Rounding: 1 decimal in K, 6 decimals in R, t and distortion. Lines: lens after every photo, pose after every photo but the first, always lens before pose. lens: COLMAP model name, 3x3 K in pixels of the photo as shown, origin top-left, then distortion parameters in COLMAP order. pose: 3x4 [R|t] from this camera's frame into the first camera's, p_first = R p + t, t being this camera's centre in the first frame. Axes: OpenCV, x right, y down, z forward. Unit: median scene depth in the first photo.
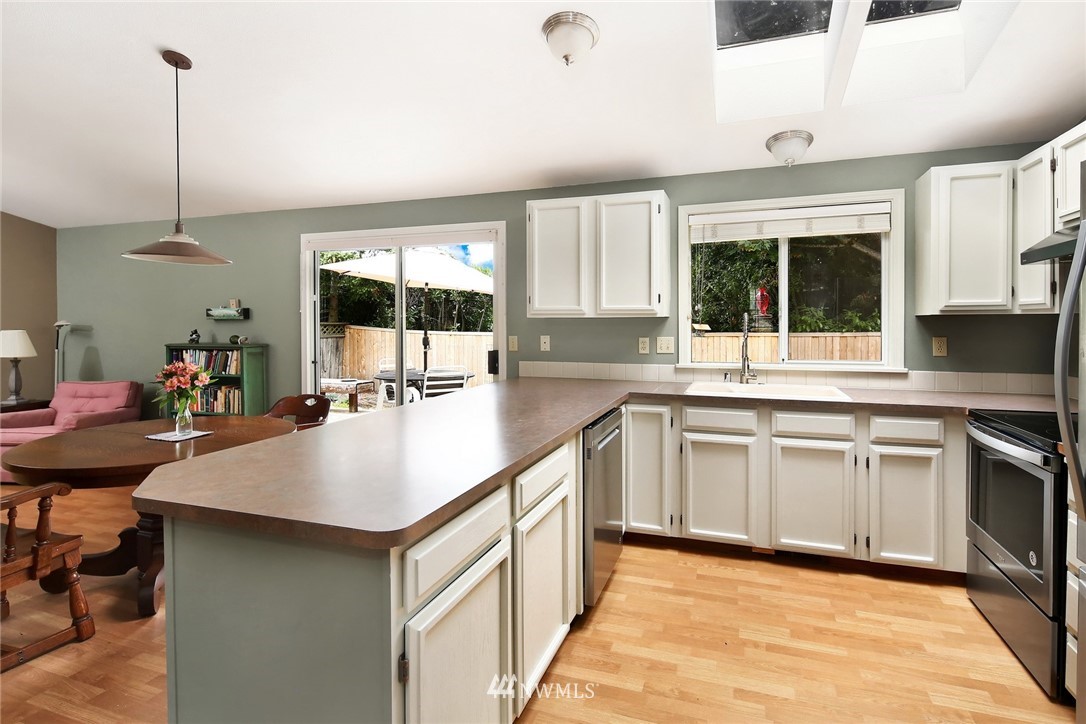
lens RADIAL K [[544.2, 0, 536.8], [0, 544.2, 329.7], [0, 0, 1]] dist [0.001594, 0.000148]
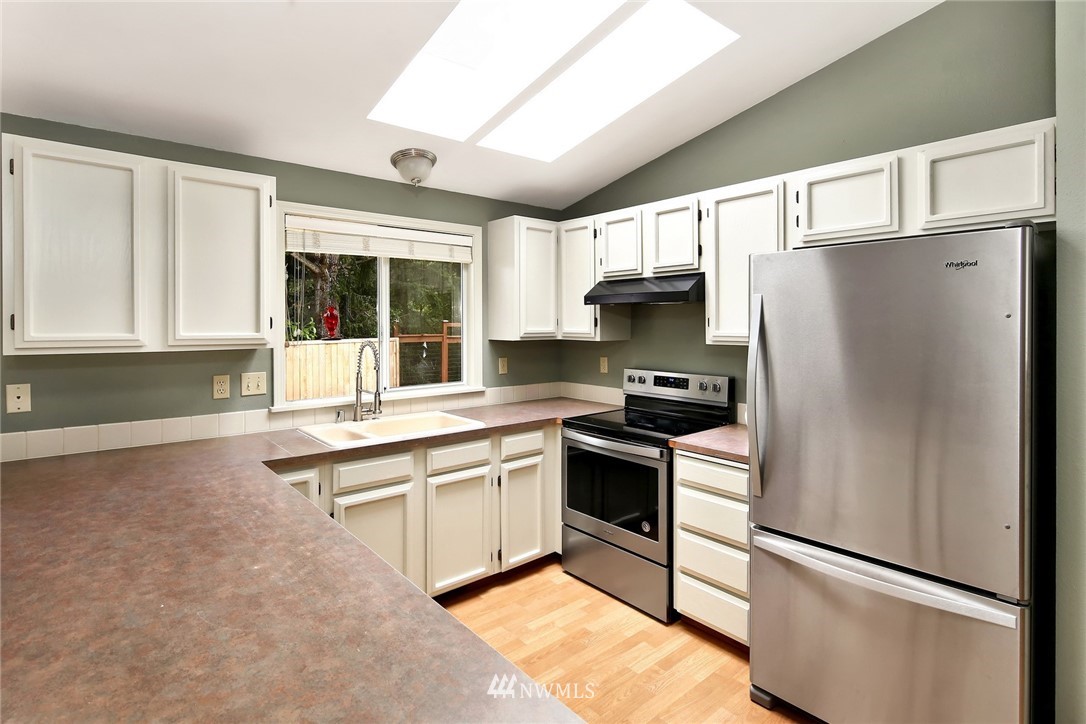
lens RADIAL K [[555.1, 0, 545.5], [0, 555.1, 328.3], [0, 0, 1]] dist [0.016065, 0.000084]
pose [[0.495665, -0.006253, 0.868491, -0.242087], [0.011025, 0.999939, 0.000907, -0.046668], [-0.868444, 0.009126, 0.495704, 0.300059]]
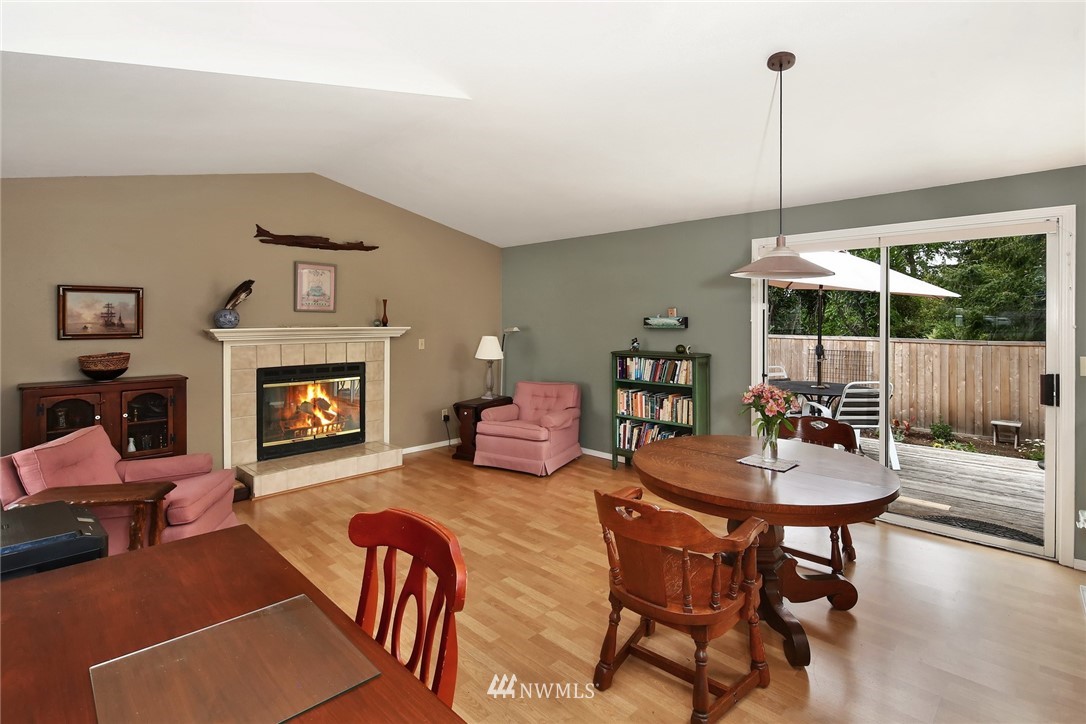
lens RADIAL K [[541.3, 0, 543.7], [0, 541.3, 321.3], [0, 0, 1]] dist [0.001888, 0.000104]
pose [[0.902376, 0.005440, -0.430915, -0.479788], [-0.010479, 0.999902, -0.009323, -0.028306], [0.430822, 0.012928, 0.902344, -0.007282]]
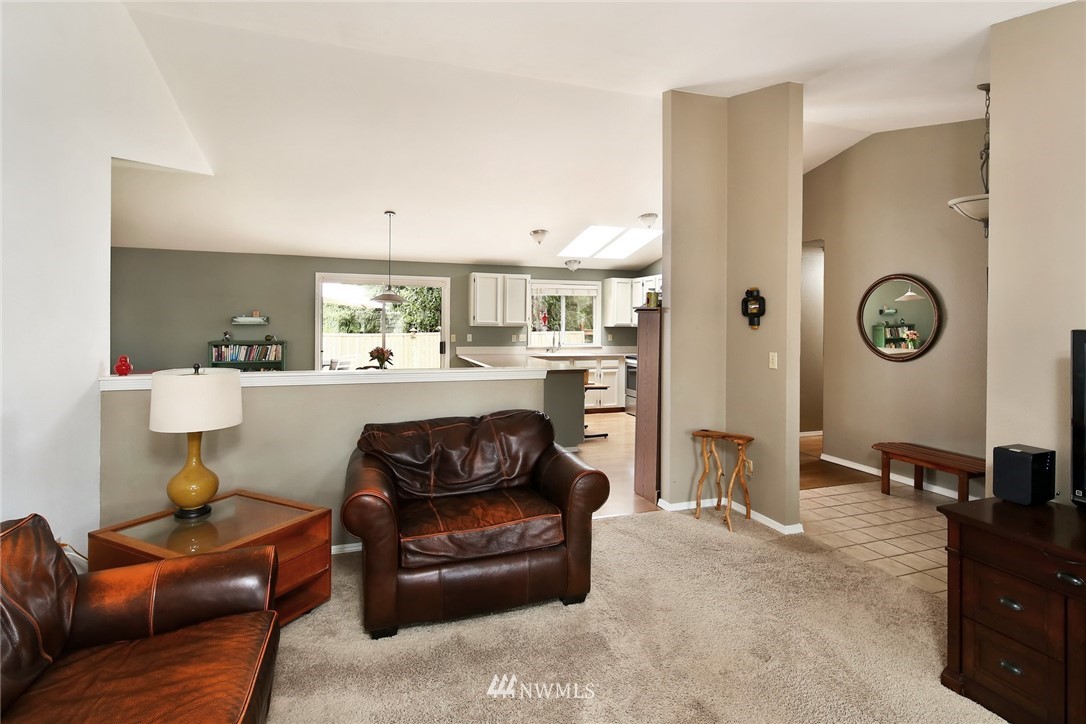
lens RADIAL K [[541.3, 0, 543.7], [0, 541.3, 321.3], [0, 0, 1]] dist [0.001888, 0.000104]
pose [[0.770146, 0.010348, 0.637784, -1.261573], [-0.002371, 0.999908, -0.013360, -0.013864], [-0.637864, 0.008777, 0.770099, -0.909423]]
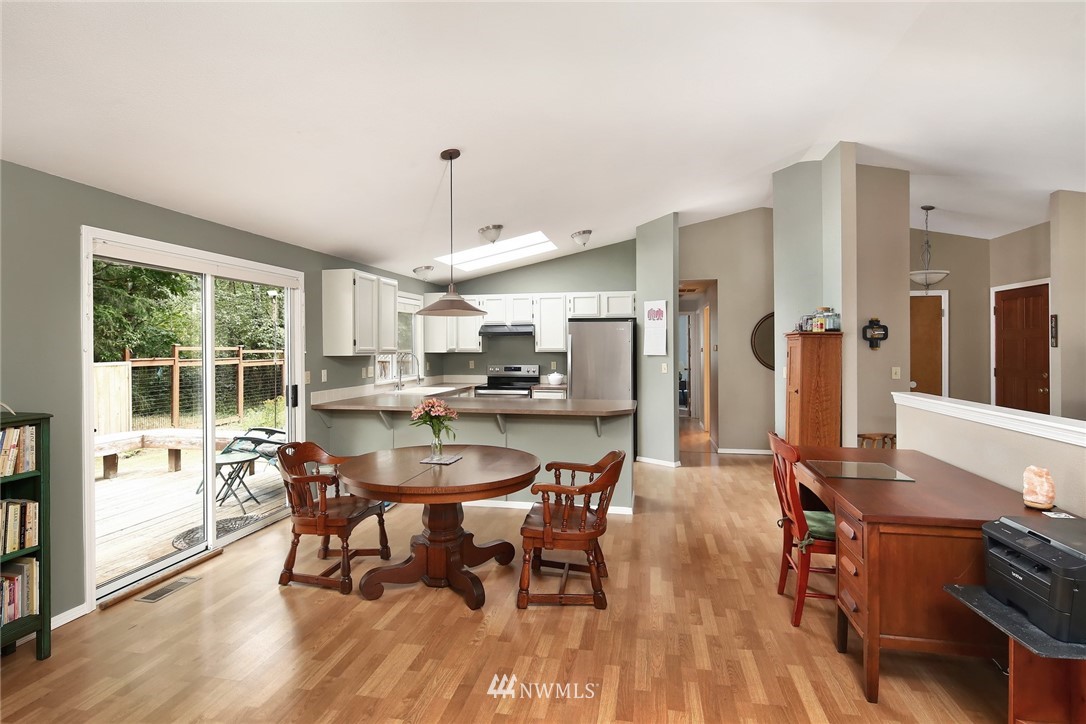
lens RADIAL K [[535.3, 0, 553.1], [0, 535.3, 348.1], [0, 0, 1]] dist [-0.003437, -0.001025]
pose [[-0.154855, 0.000969, 0.987937, -1.494010], [0.017596, 0.999844, 0.001778, -0.037124], [-0.987780, 0.017659, -0.154848, 0.767954]]
